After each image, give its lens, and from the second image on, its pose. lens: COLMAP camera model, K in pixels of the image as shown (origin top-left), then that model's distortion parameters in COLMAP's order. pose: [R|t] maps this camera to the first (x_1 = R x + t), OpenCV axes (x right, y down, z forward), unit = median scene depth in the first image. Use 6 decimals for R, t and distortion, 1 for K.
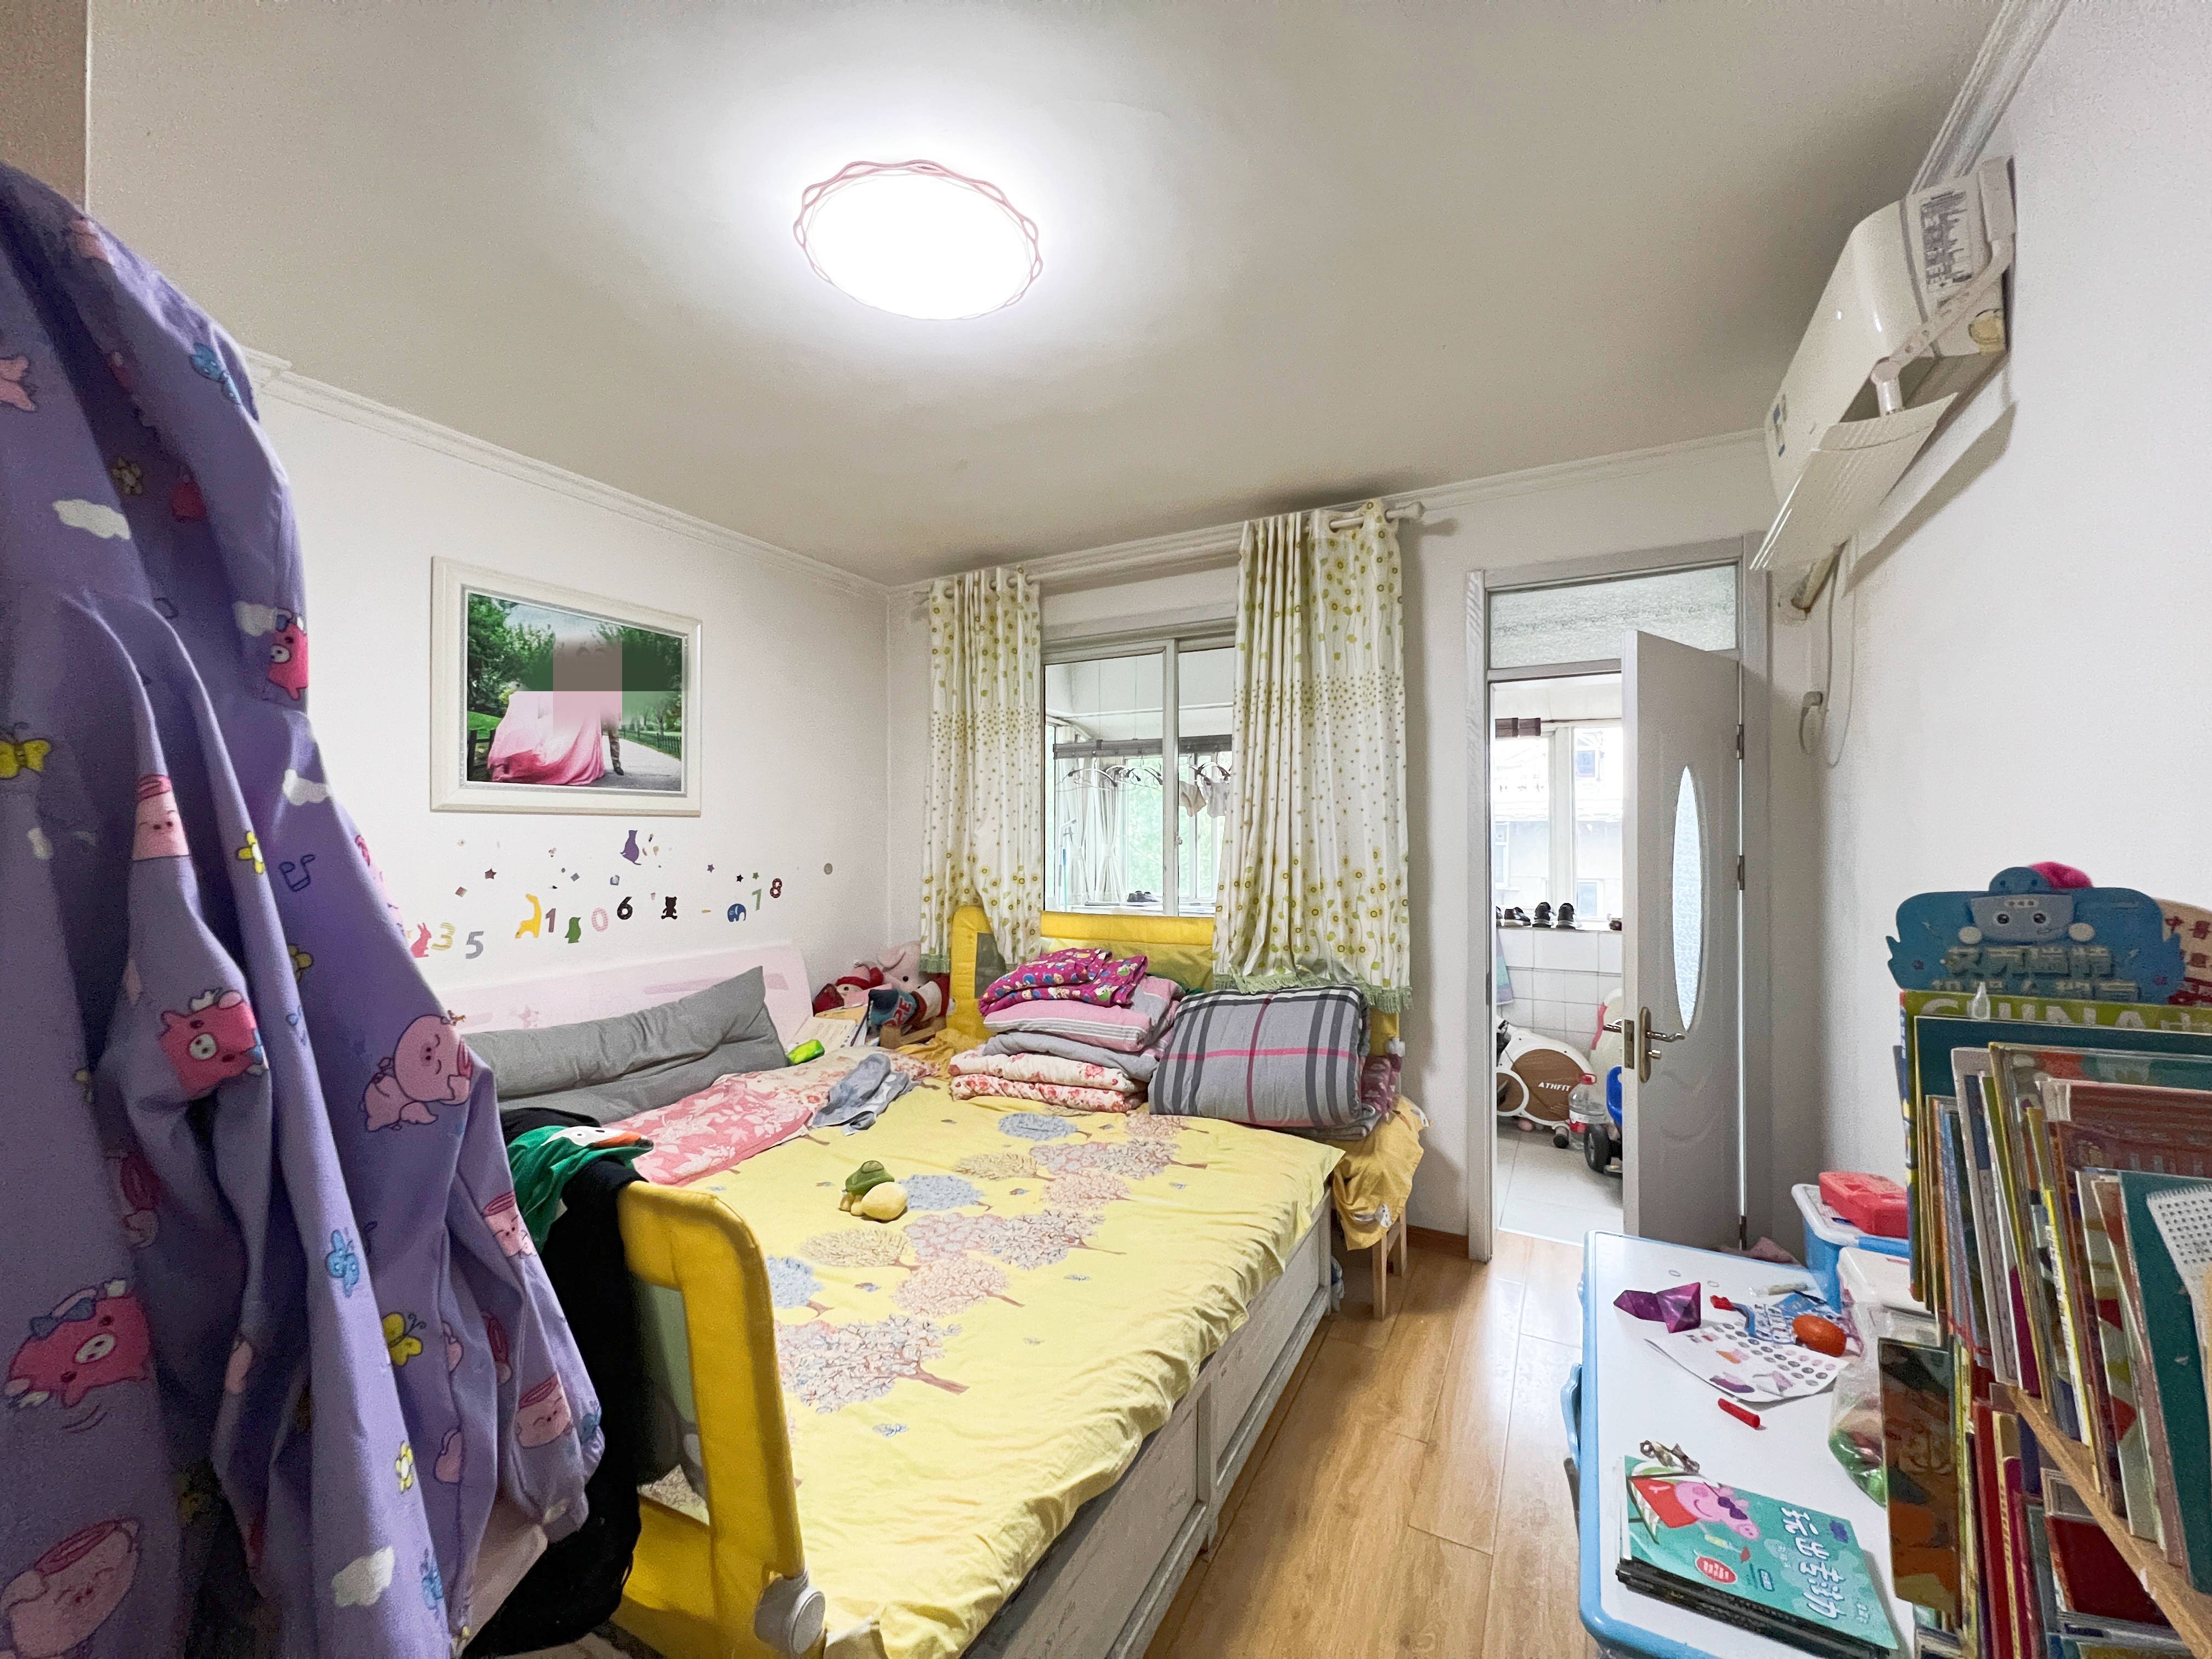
lens RADIAL K [[887.2, 0, 1100.1], [0, 887.2, 833.5], [0, 0, 1]] dist [0.000671, 0.000364]
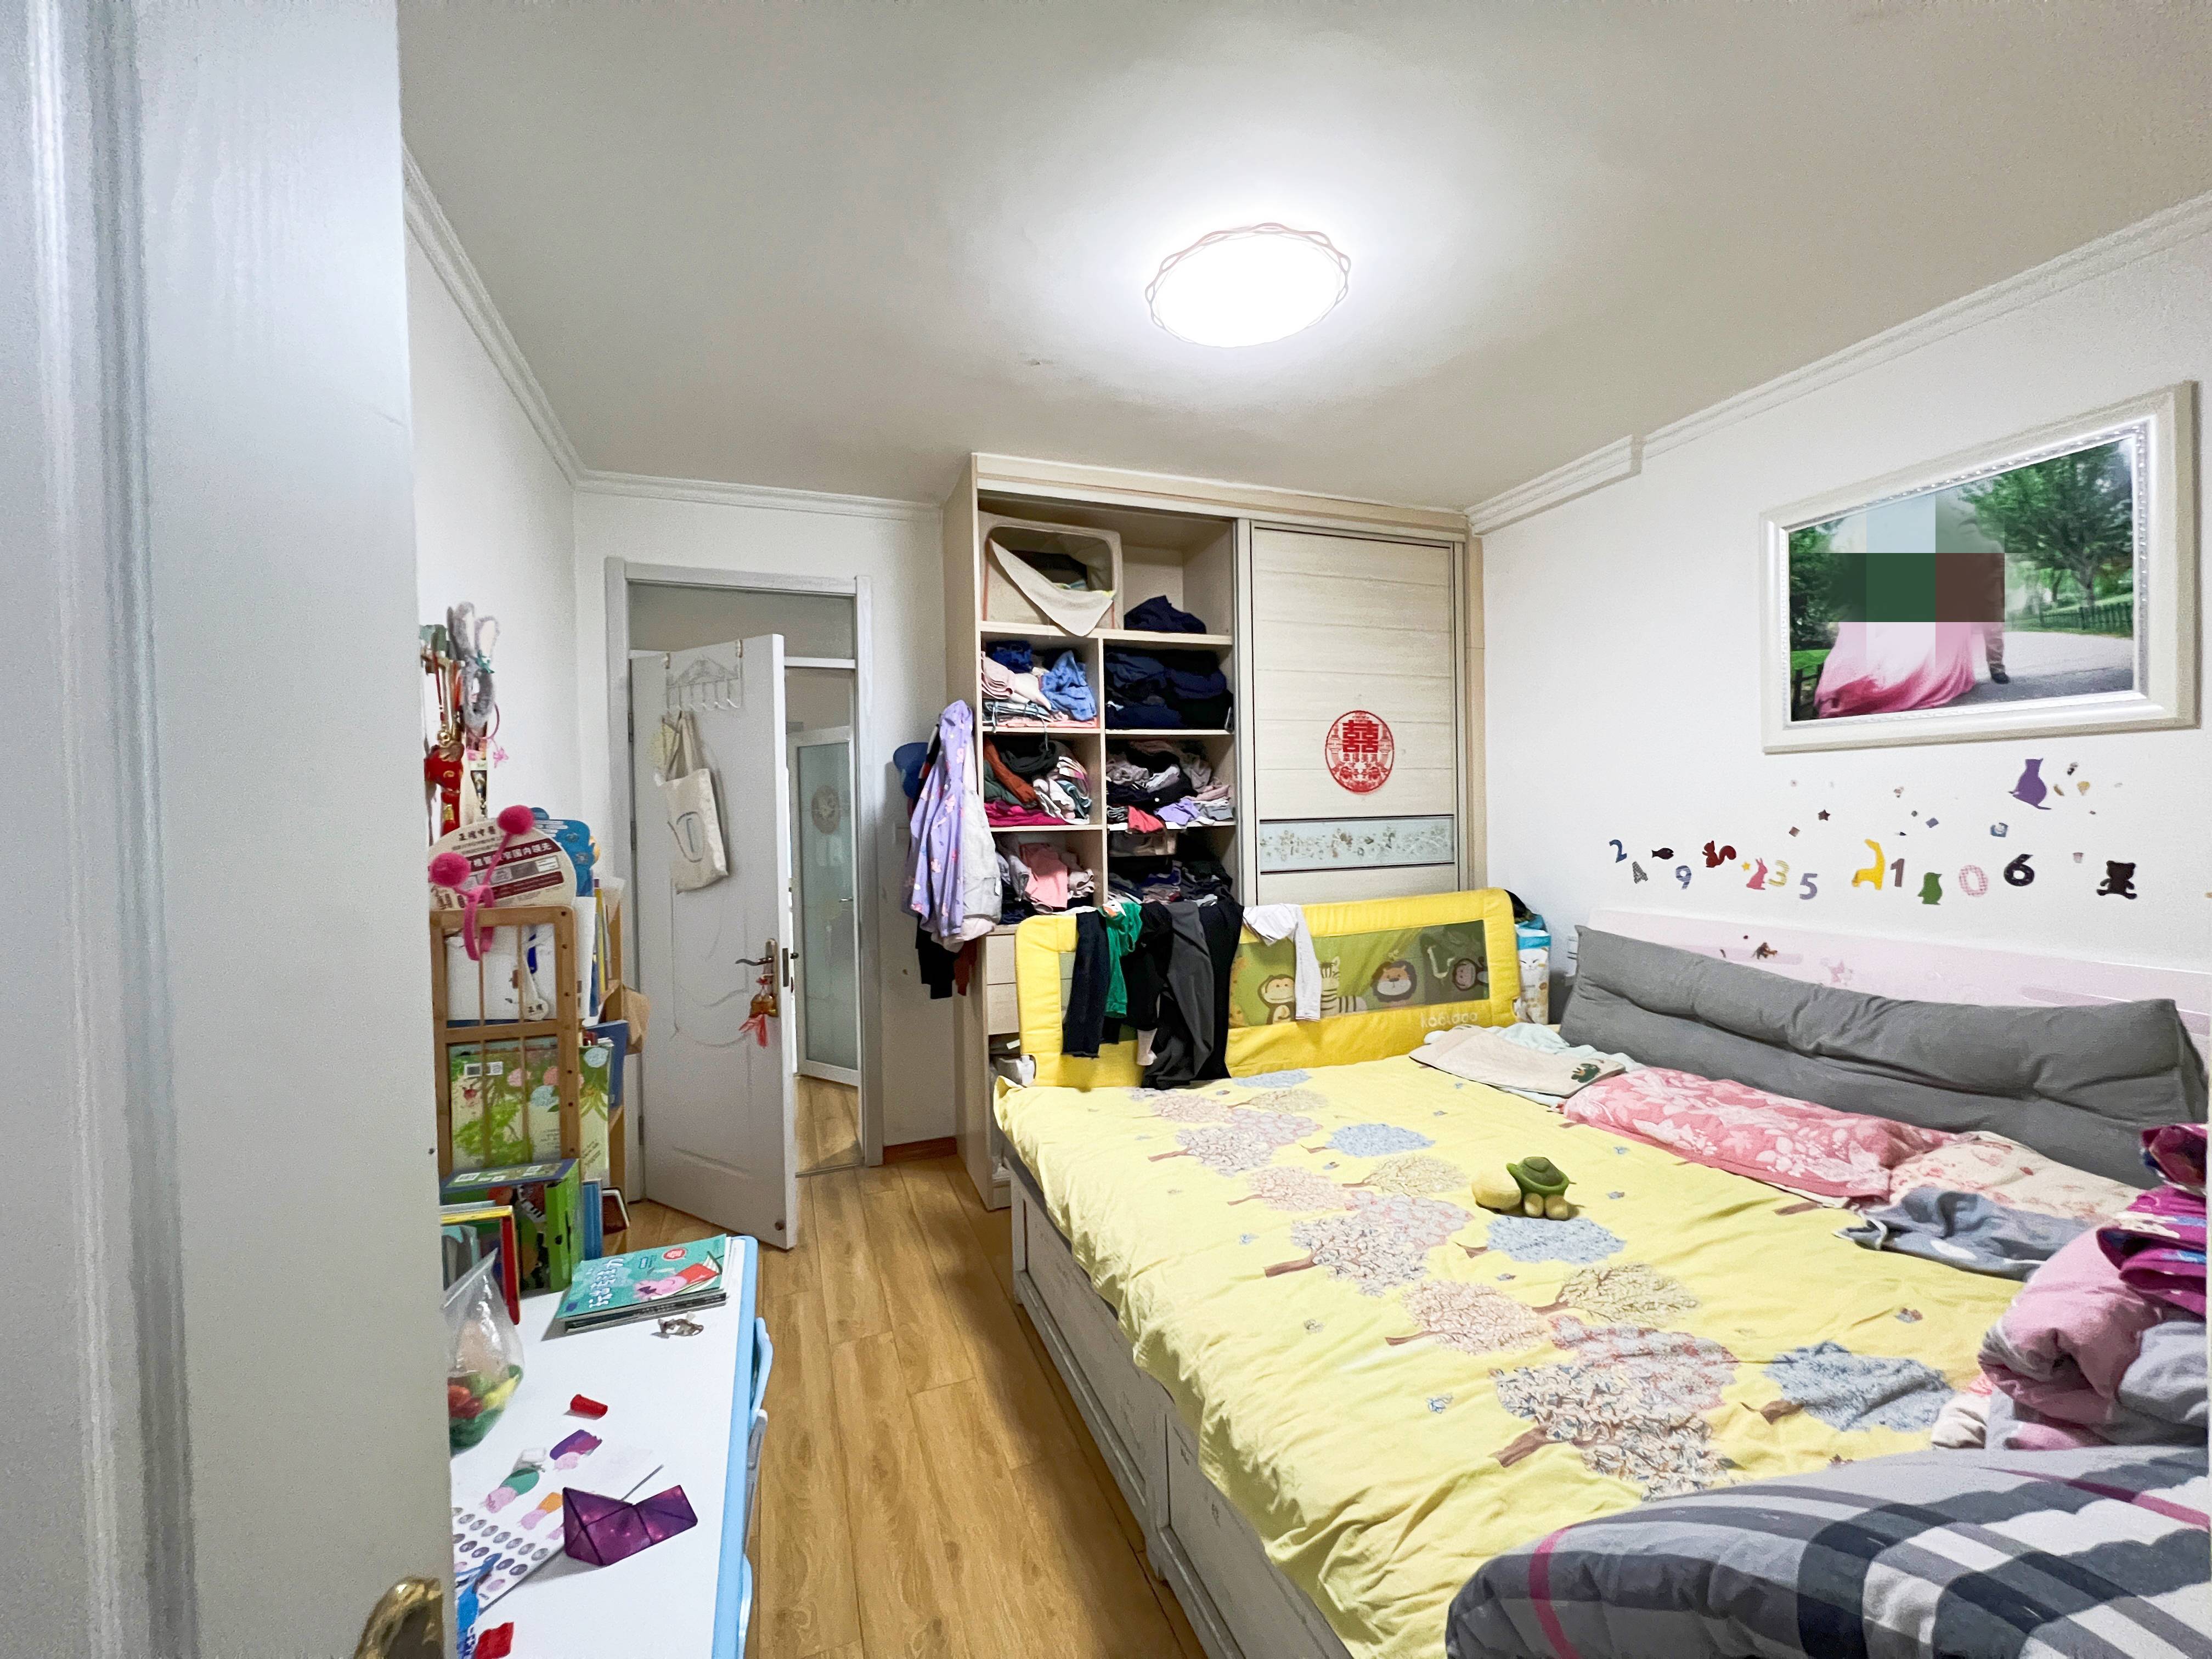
lens RADIAL K [[887.2, 0, 1102.4], [0, 887.2, 820.9], [0, 0, 1]] dist [0.000671, 0.000364]
pose [[-0.658530, 0.021818, -0.752238, 0.524140], [0.020218, 0.999732, 0.011296, 0.024434], [0.752283, -0.007770, -0.658795, 1.007259]]
